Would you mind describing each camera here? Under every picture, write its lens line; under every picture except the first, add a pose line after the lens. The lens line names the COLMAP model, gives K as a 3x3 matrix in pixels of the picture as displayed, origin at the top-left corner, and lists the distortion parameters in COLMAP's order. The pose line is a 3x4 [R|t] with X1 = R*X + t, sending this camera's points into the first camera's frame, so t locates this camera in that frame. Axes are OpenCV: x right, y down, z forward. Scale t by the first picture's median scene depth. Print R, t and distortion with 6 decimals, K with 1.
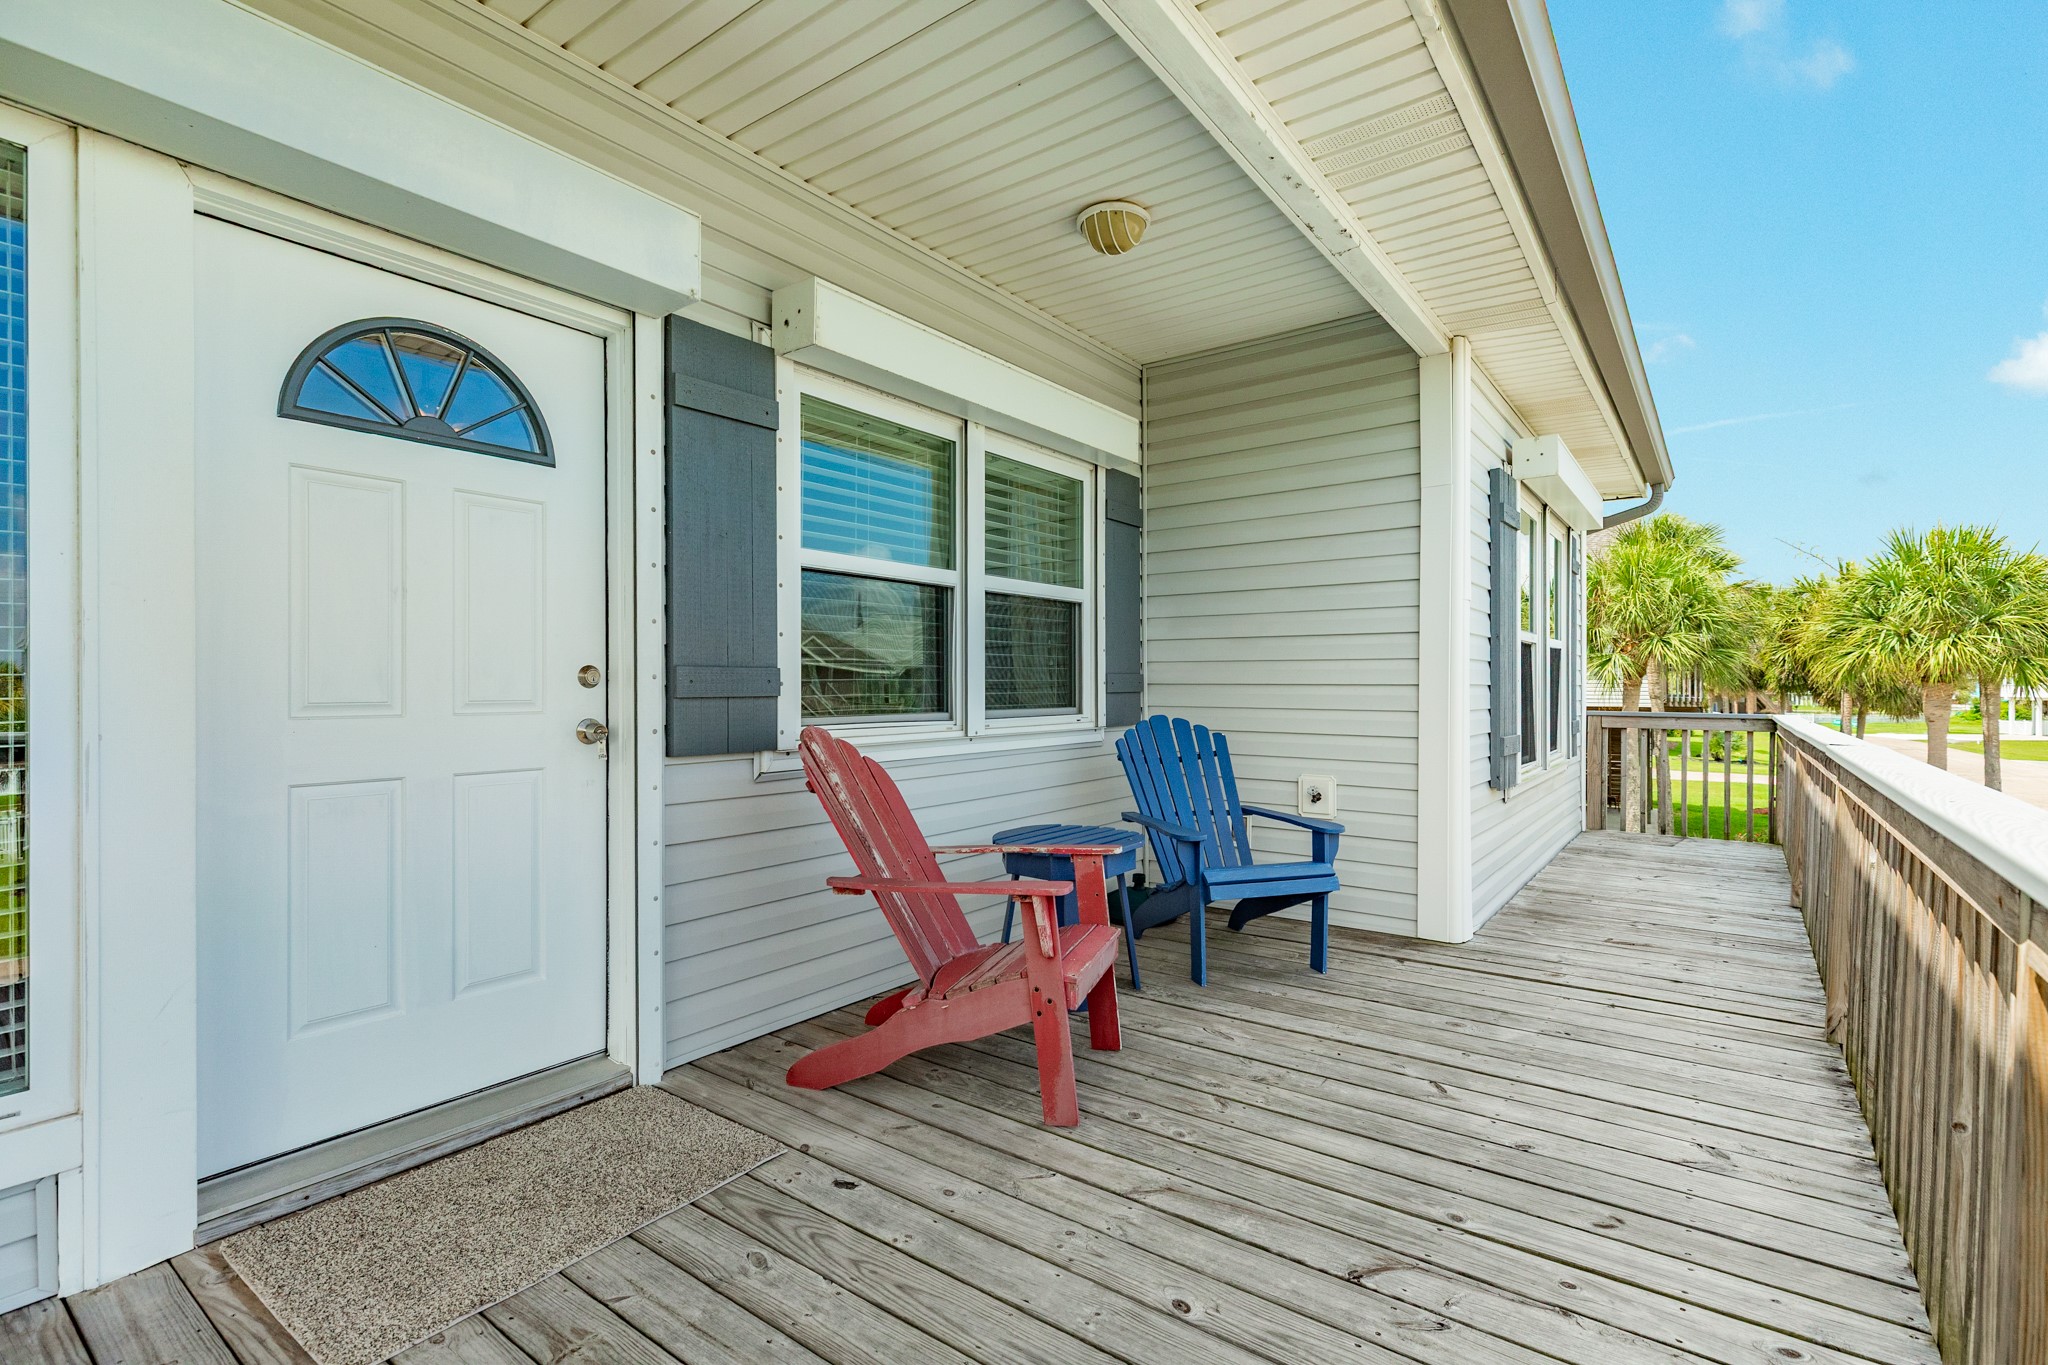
lens RADIAL K [[942.4, 0, 1020.4], [0, 942.4, 685.4], [0, 0, 1]] dist [0.000066, -0.000023]
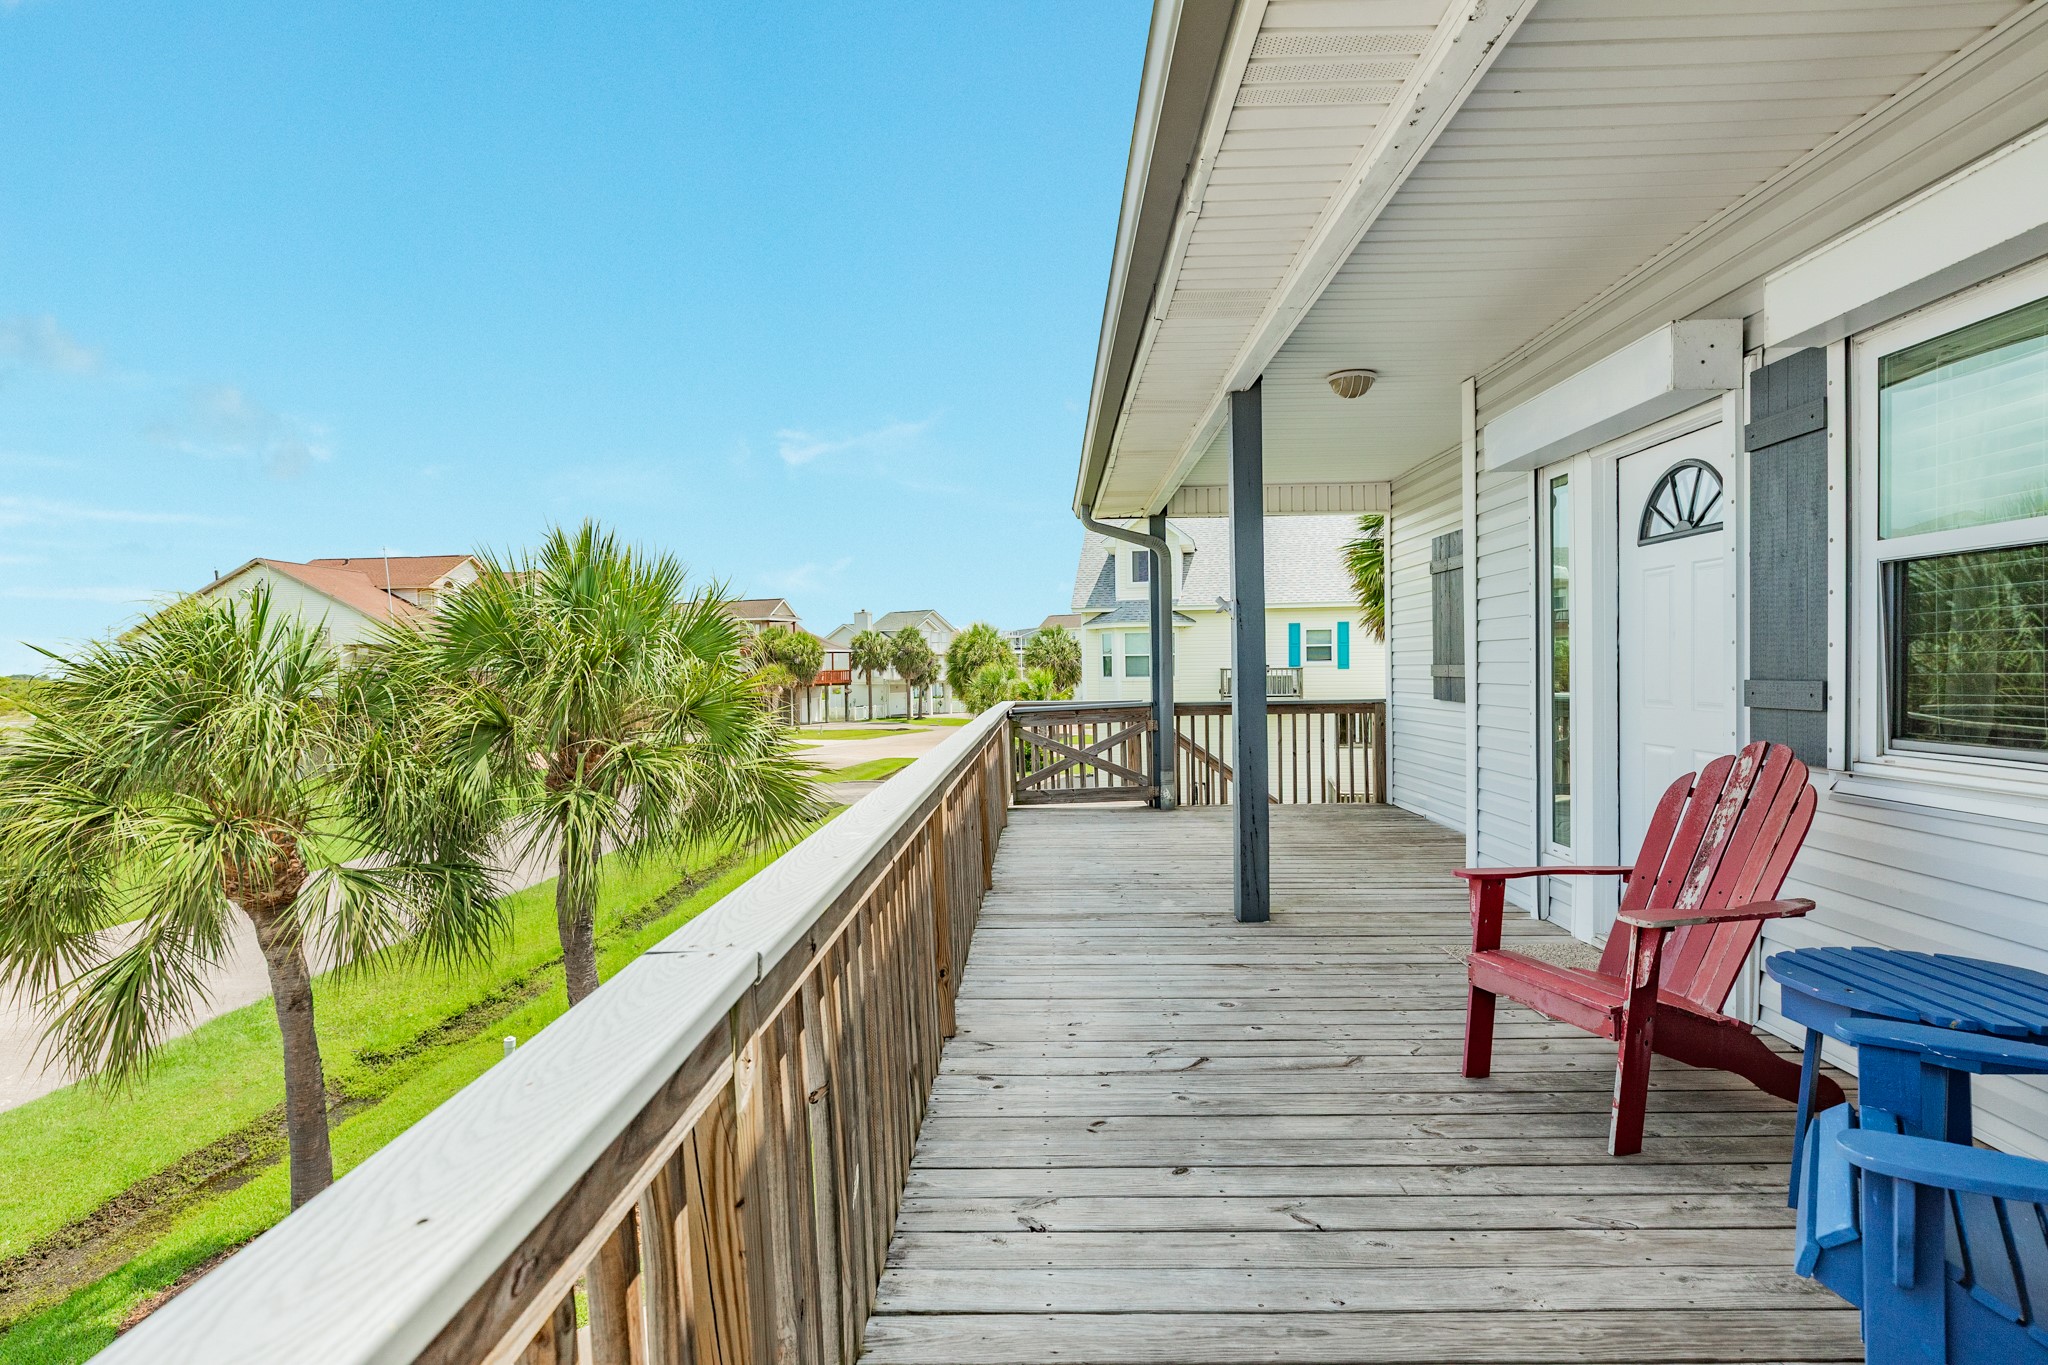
lens RADIAL K [[1123.2, 0, 1022.6], [0, 1123.2, 682.3], [0, 0, 1]] dist [0.000078, -0.000006]
pose [[-0.815313, 0.020262, -0.578666, 0.778817], [0.019706, 0.999780, 0.007243, -0.030746], [0.578685, -0.005498, -0.815532, 1.079188]]
